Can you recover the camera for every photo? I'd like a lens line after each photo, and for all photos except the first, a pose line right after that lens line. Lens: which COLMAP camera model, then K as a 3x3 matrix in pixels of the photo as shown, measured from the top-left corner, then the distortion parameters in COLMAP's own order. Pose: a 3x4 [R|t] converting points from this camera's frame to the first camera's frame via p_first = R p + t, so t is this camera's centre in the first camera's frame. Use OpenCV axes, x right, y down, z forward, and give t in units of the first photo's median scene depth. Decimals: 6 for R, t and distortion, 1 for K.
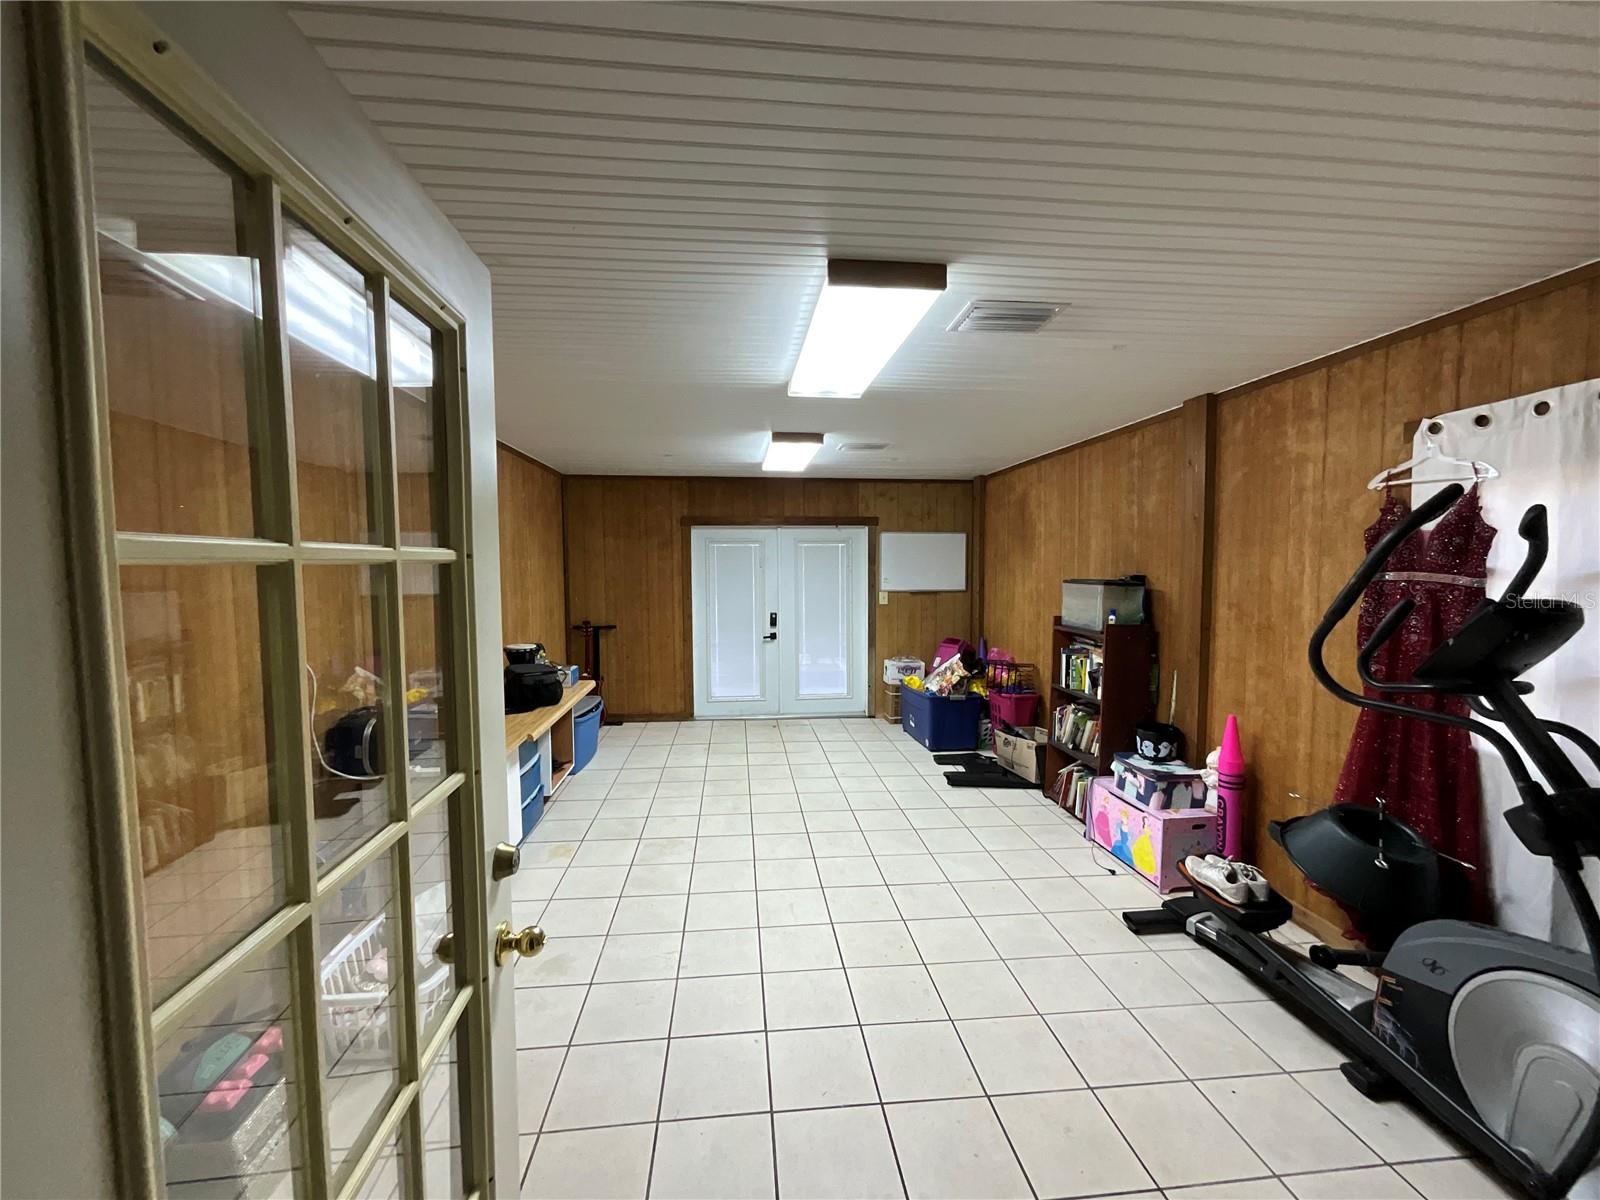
lens RADIAL K [[648.4, 0, 802.1], [0, 648.4, 600.8], [0, 0, 1]] dist [-0.002339, 0.002767]
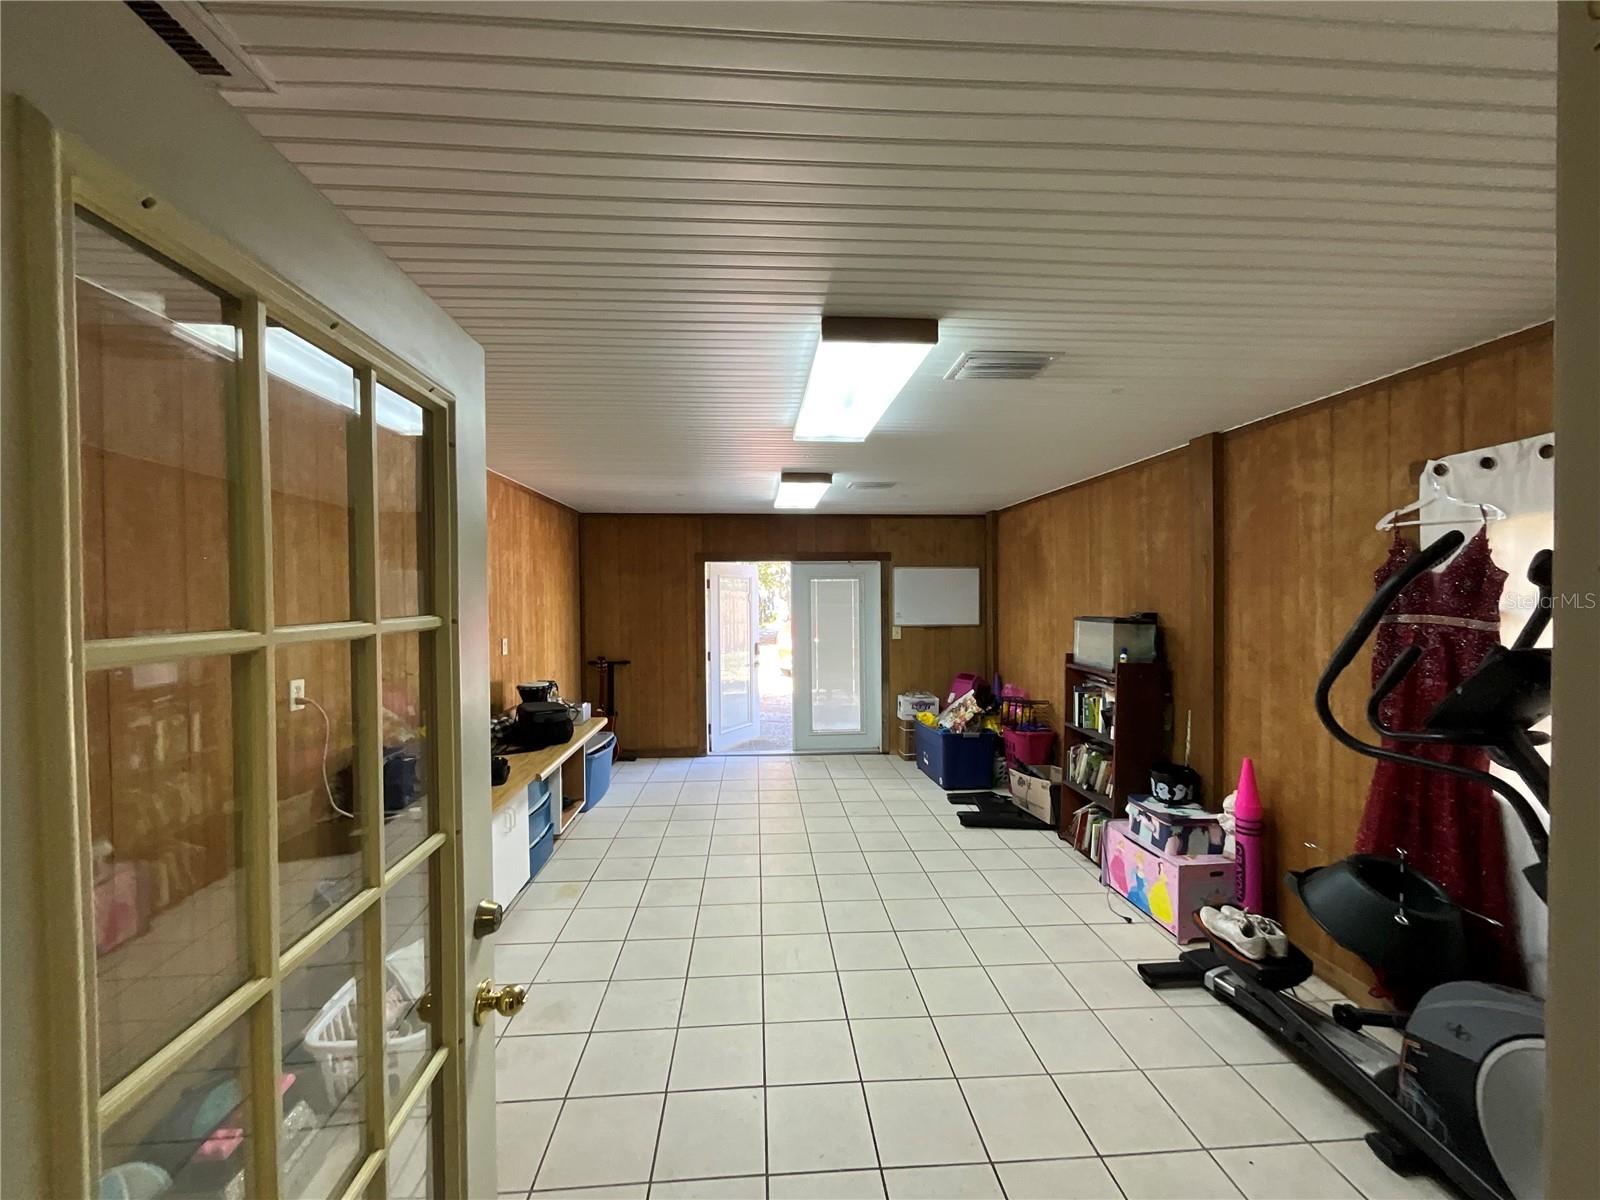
lens RADIAL K [[647.2, 0, 800.6], [0, 647.2, 601.4], [0, 0, 1]] dist [-0.000199, -0.000046]
pose [[0.999502, -0.003373, -0.031389, 0.024100], [0.001906, 0.998910, -0.046649, -0.016828], [0.031512, 0.046566, 0.998418, -0.005916]]
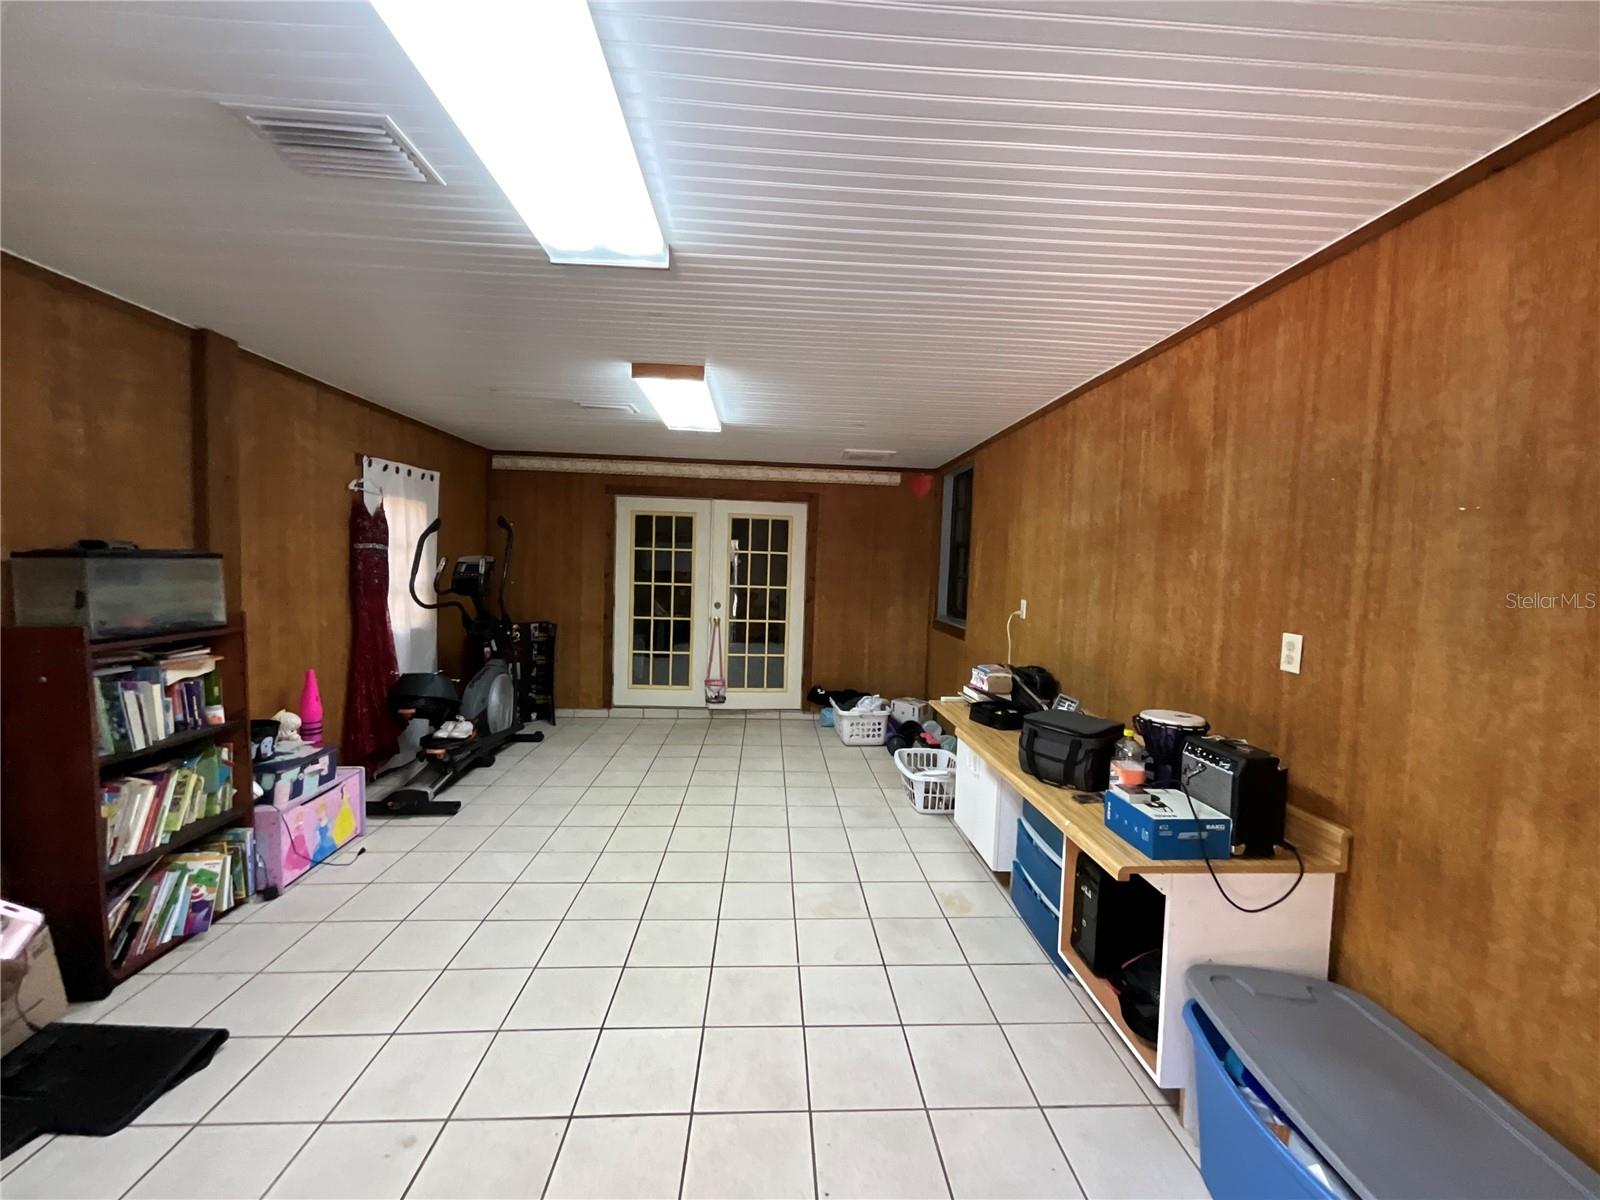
lens RADIAL K [[645.7, 0, 802.6], [0, 645.7, 604.0], [0, 0, 1]] dist [-0.000117, -0.000457]
pose [[-0.998538, -0.028904, 0.045670, -0.257869], [-0.023192, 0.992382, 0.120994, -0.099572], [-0.048819, 0.119757, -0.991602, 2.245579]]
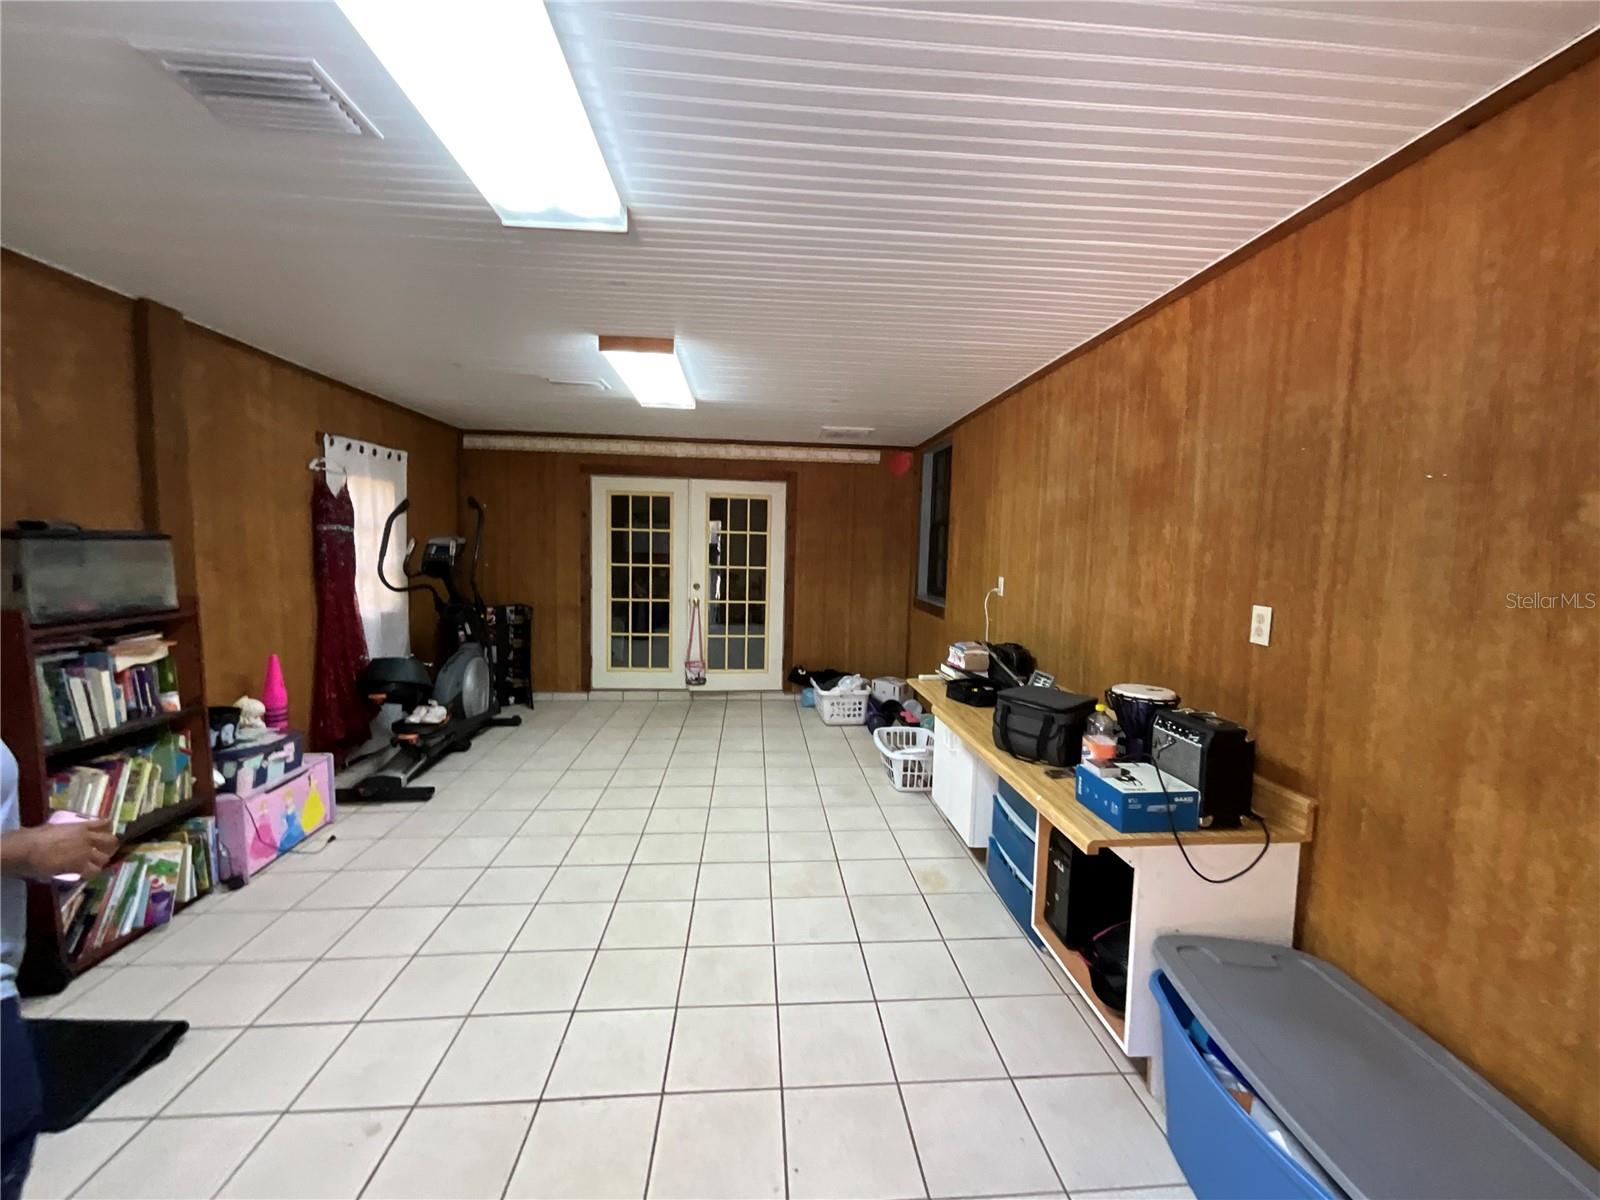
lens RADIAL K [[647.2, 0, 800.6], [0, 647.2, 601.4], [0, 0, 1]] dist [-0.000199, -0.000046]
pose [[-0.999518, -0.020861, 0.022976, -0.272372], [-0.017318, 0.989305, 0.144827, -0.093558], [-0.025752, 0.144359, -0.989190, 2.235091]]
